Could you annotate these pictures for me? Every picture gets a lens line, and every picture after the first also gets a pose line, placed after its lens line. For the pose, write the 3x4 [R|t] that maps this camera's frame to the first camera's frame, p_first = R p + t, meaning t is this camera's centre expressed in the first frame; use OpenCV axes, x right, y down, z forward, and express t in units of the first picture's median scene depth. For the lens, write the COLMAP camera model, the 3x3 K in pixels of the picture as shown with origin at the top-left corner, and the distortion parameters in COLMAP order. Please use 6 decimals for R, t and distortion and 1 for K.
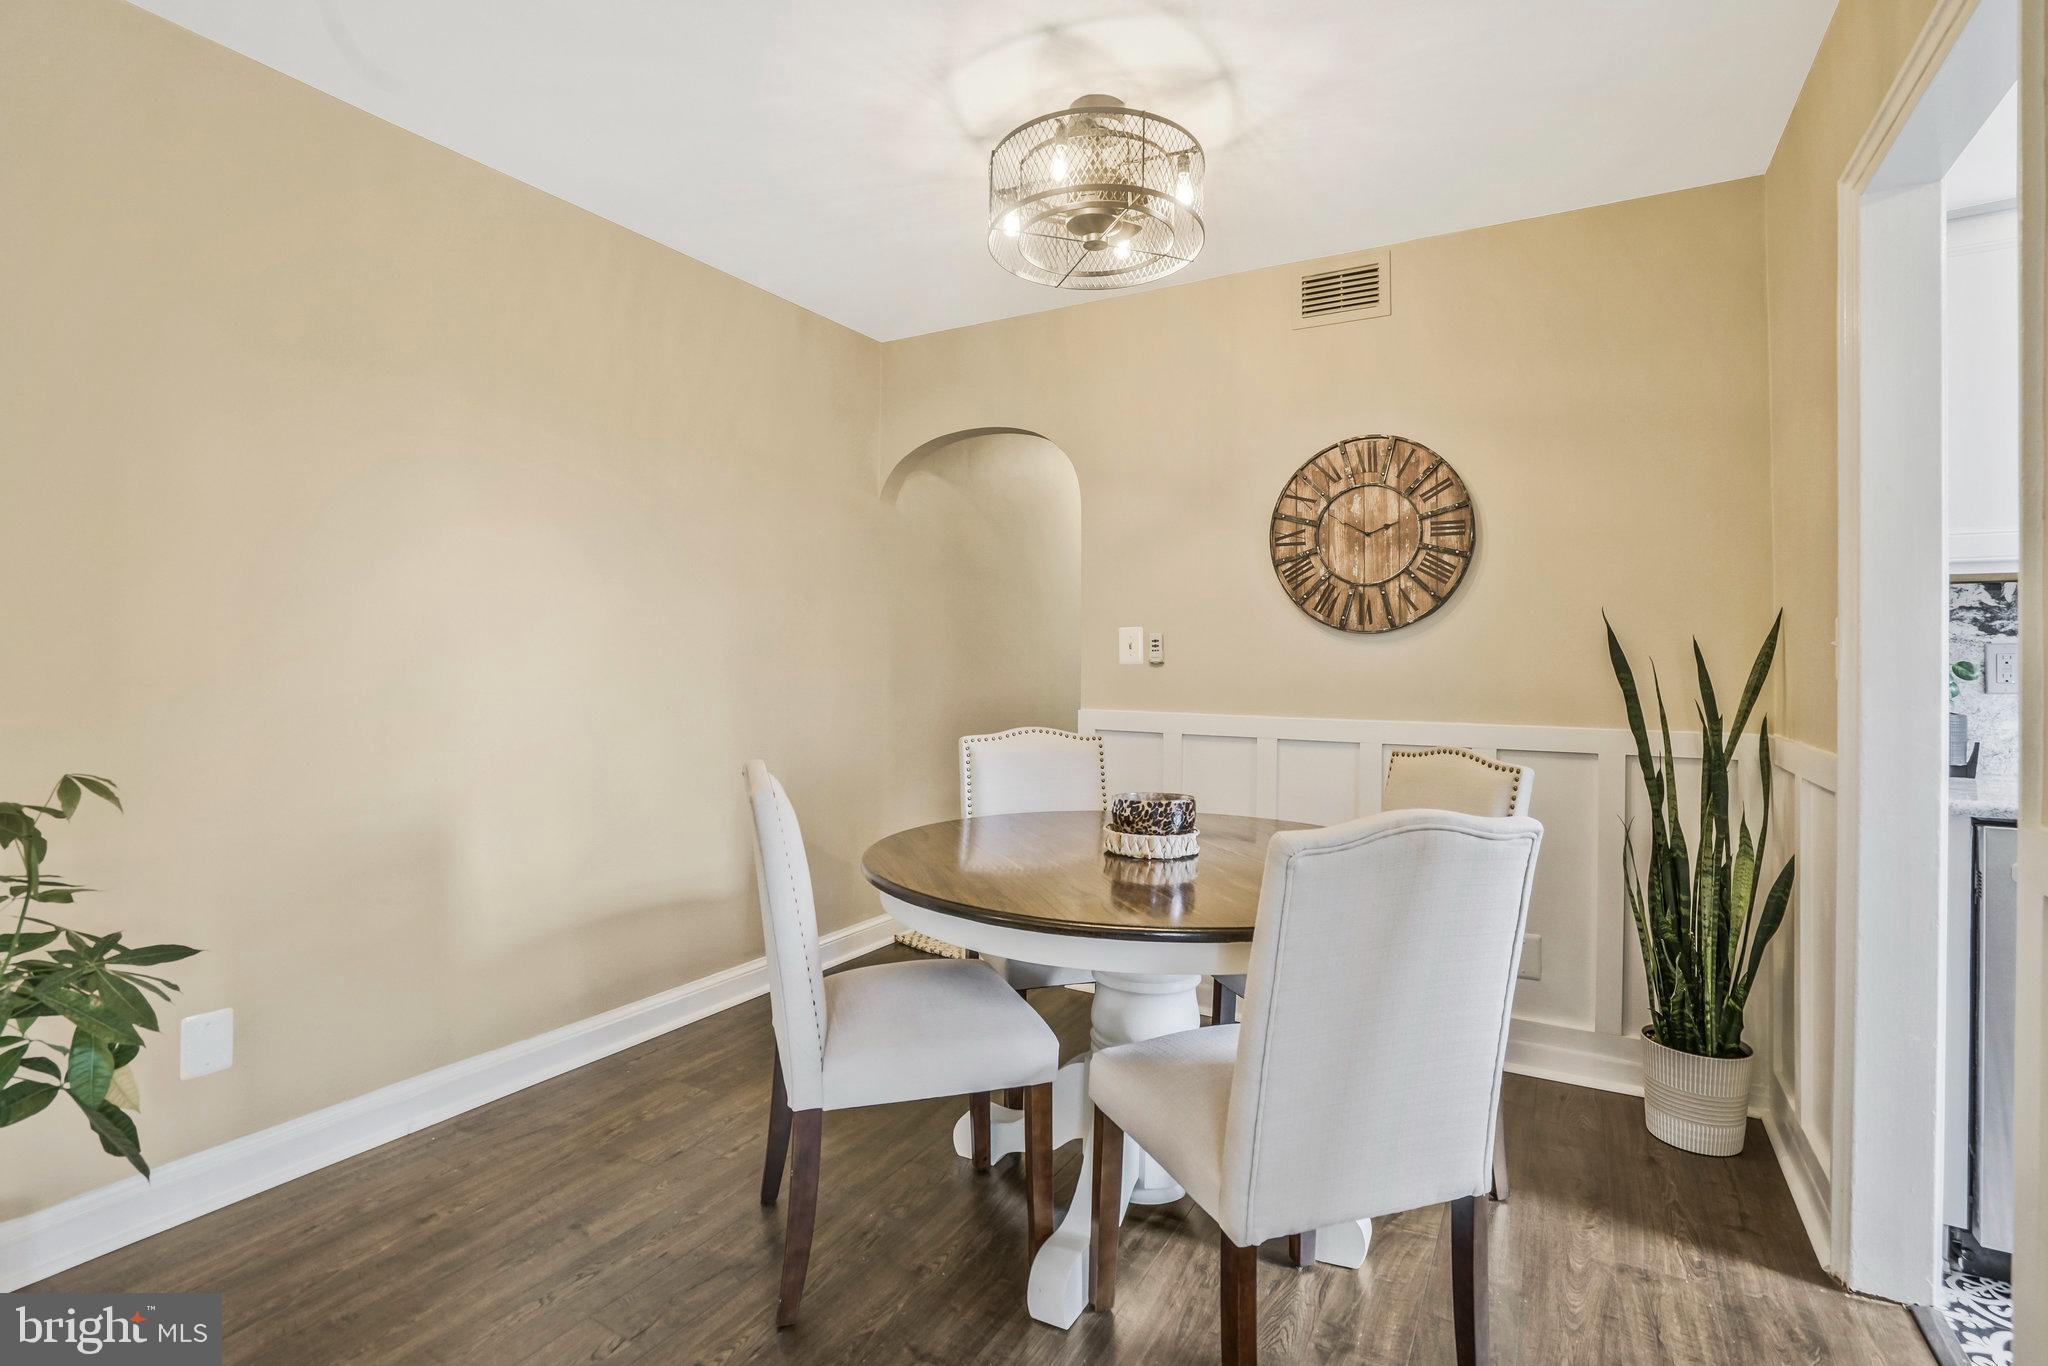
lens RADIAL K [[959.8, 0, 1013.8], [0, 959.8, 645.1], [0, 0, 1]] dist [-0.056182, 0.021859]
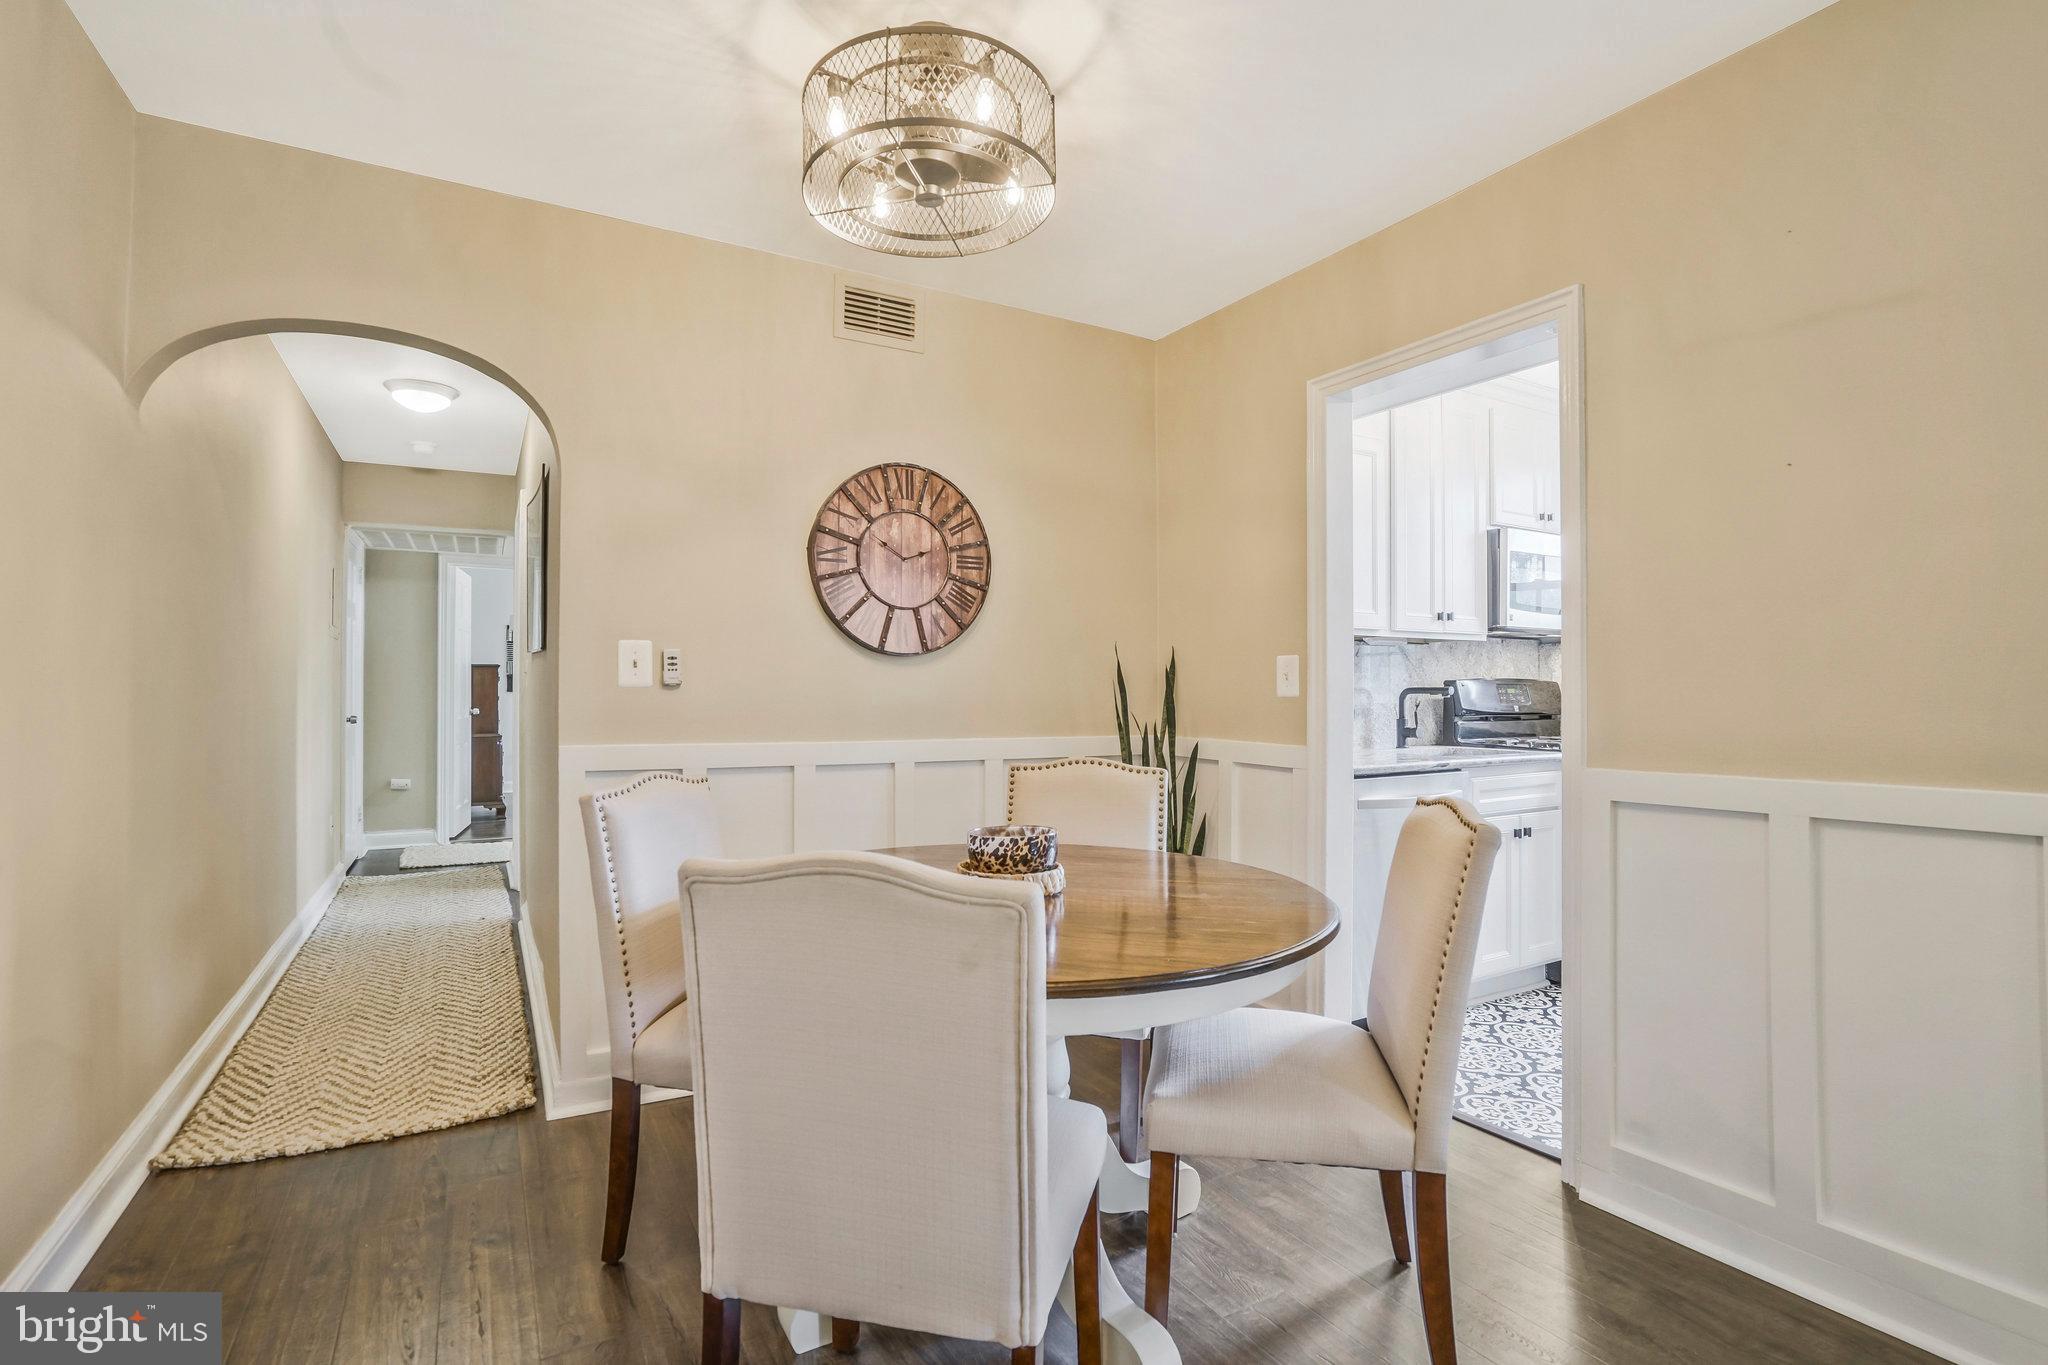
lens RADIAL K [[959.8, 0, 1026.7], [0, 959.8, 689.0], [0, 0, 1]] dist [-0.056182, 0.021859]
pose [[0.504512, -0.008477, 0.863363, -0.467490], [-0.019630, 0.999581, 0.021285, -0.001145], [-0.863181, -0.027686, 0.504134, 0.367694]]
